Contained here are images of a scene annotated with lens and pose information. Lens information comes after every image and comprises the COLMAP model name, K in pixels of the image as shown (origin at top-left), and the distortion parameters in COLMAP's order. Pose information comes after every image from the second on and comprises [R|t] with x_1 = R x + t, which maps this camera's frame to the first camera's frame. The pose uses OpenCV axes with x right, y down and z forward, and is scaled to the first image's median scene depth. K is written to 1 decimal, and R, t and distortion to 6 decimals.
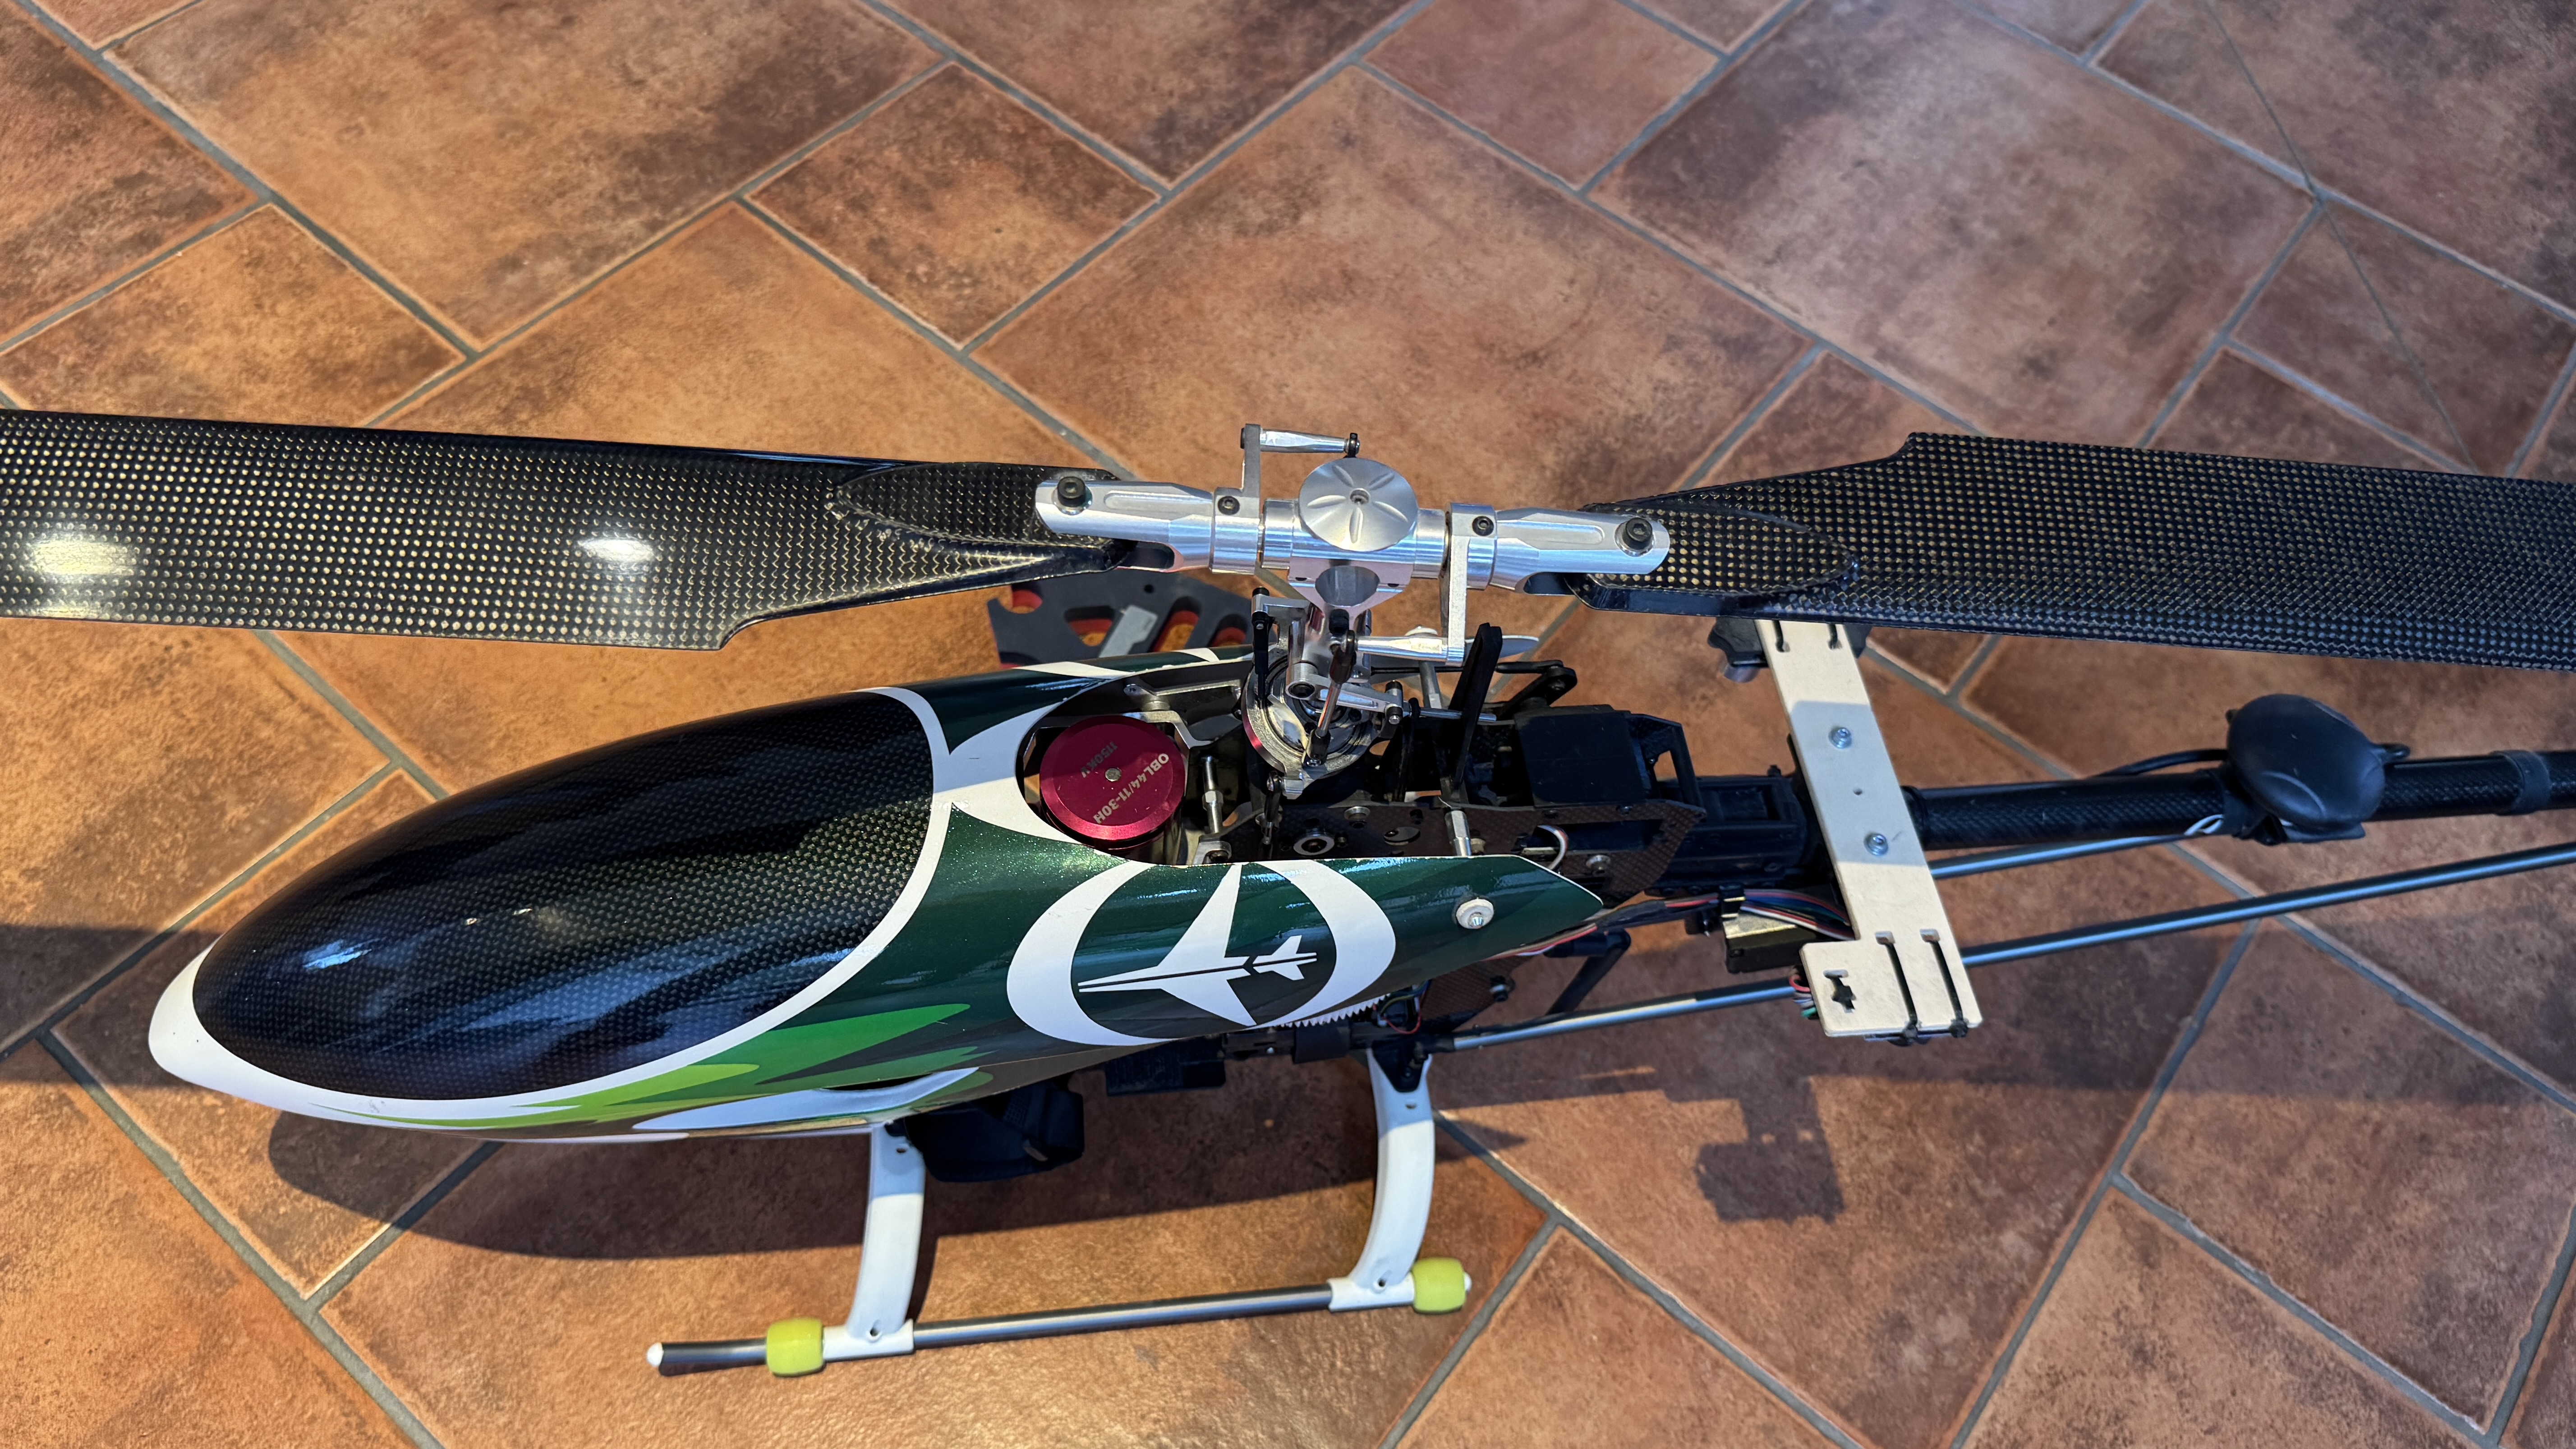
lens RADIAL K [[1840.4, 0, 1283.4], [0, 1840.4, 709.1], [0, 0, 1]] dist [0.058745, -0.098251]
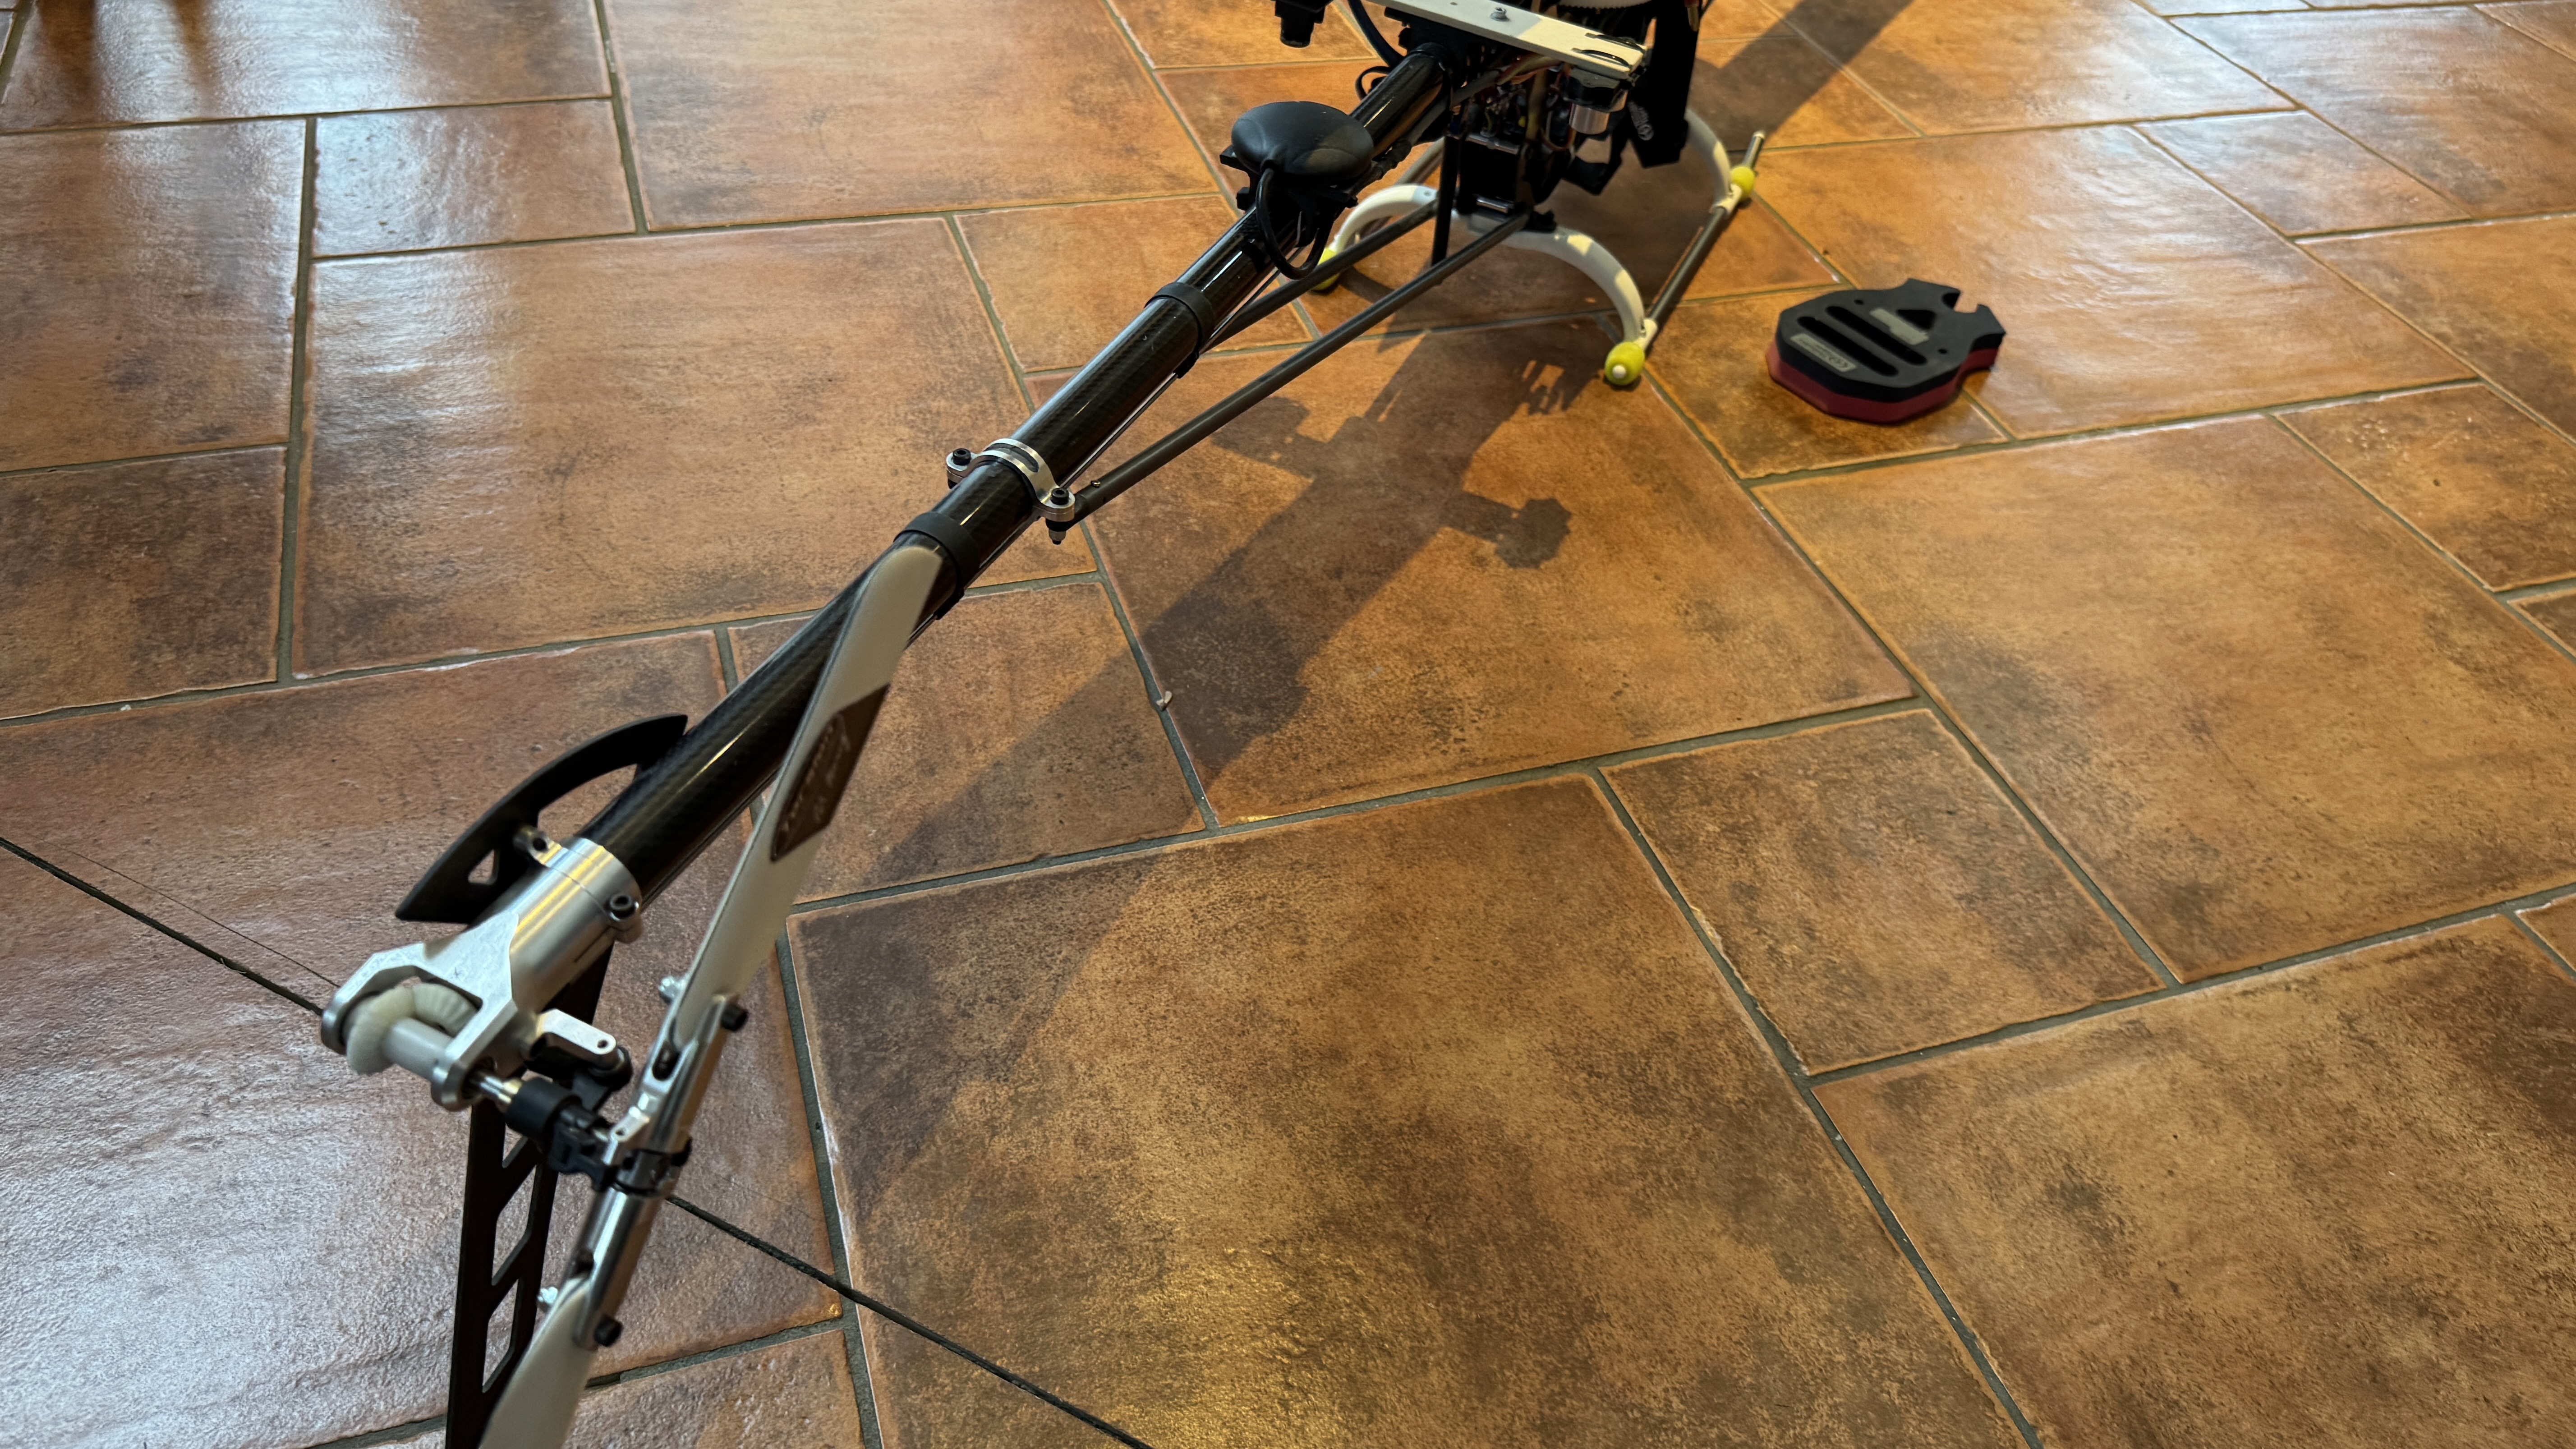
lens RADIAL K [[1840.4, 0, 1283.4], [0, 1840.4, 709.1], [0, 0, 1]] dist [0.058745, -0.098251]
pose [[-0.512770, 0.471194, -0.717665, 1.163299], [-0.782439, 0.087563, 0.616541, -0.476795], [0.353351, 0.877673, 0.323781, 0.726965]]
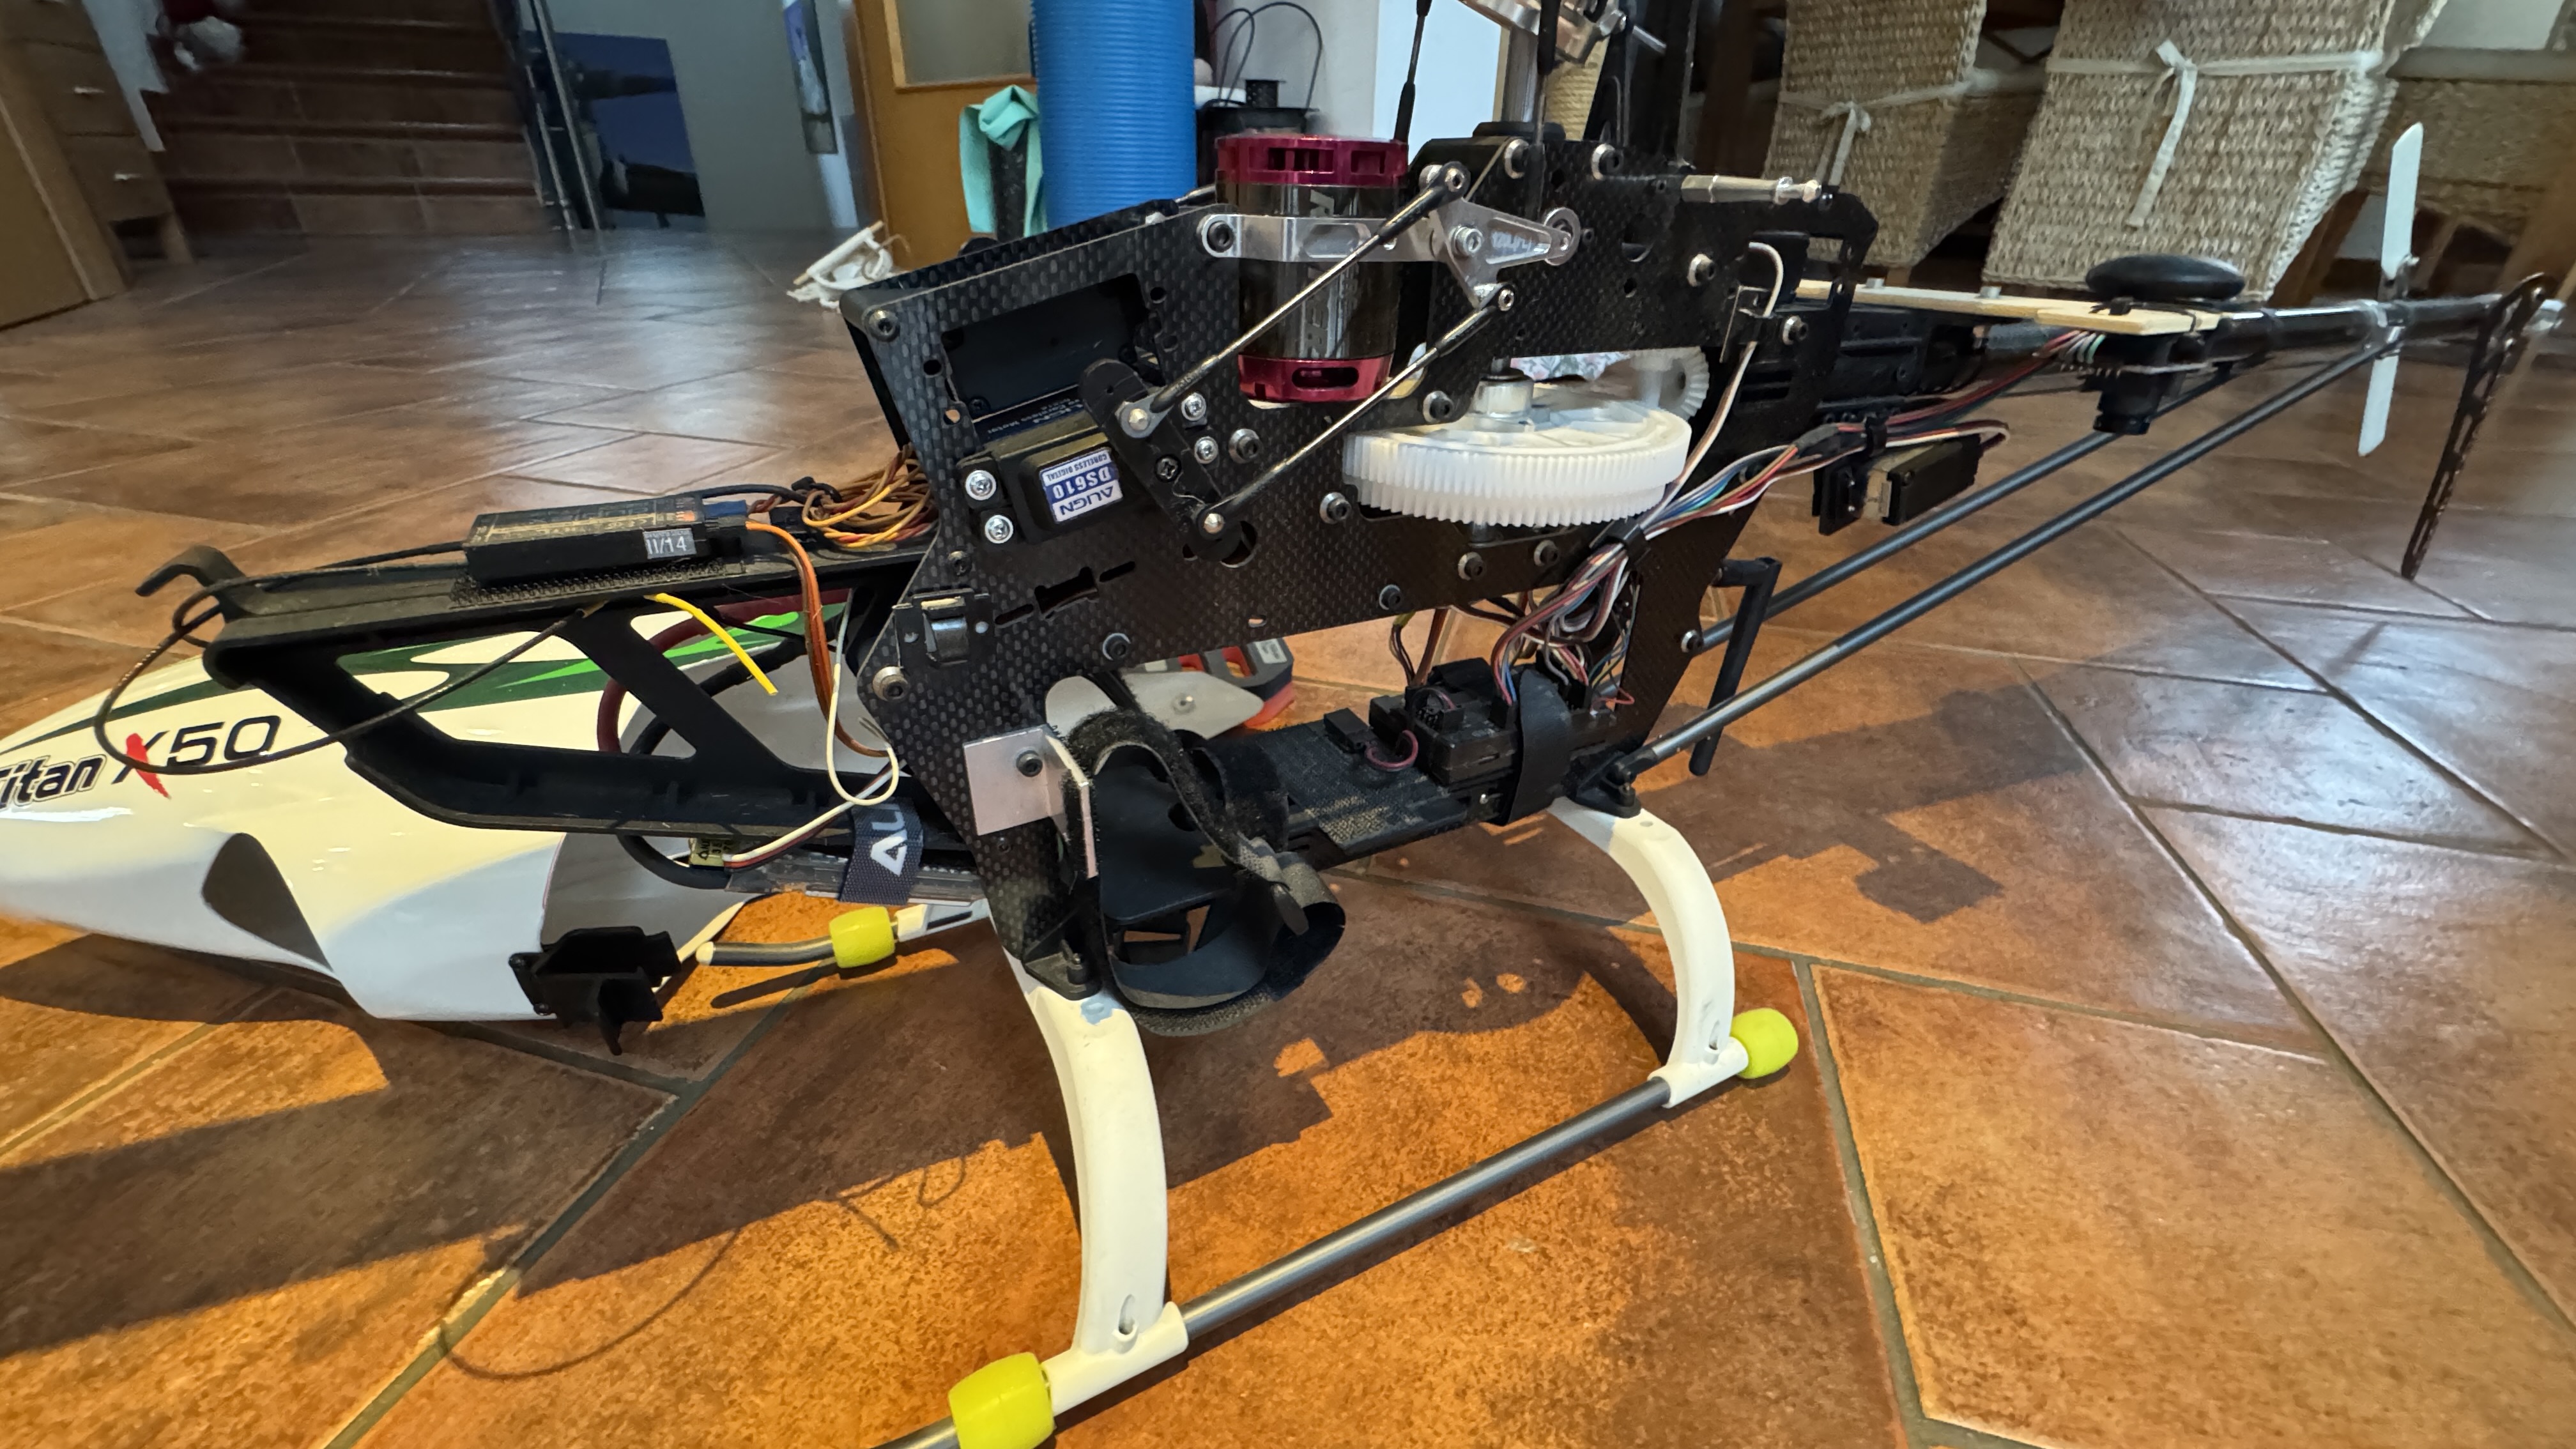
lens RADIAL K [[1029.8, 0, 1292.6], [0, 1029.8, 740.5], [0, 0, 1]] dist [-0.001175, -0.000690]
pose [[0.923185, -0.223273, 0.312857, -0.196618], [0.340994, 0.851363, -0.398629, 0.271512], [-0.177352, 0.474690, 0.862100, 0.507777]]
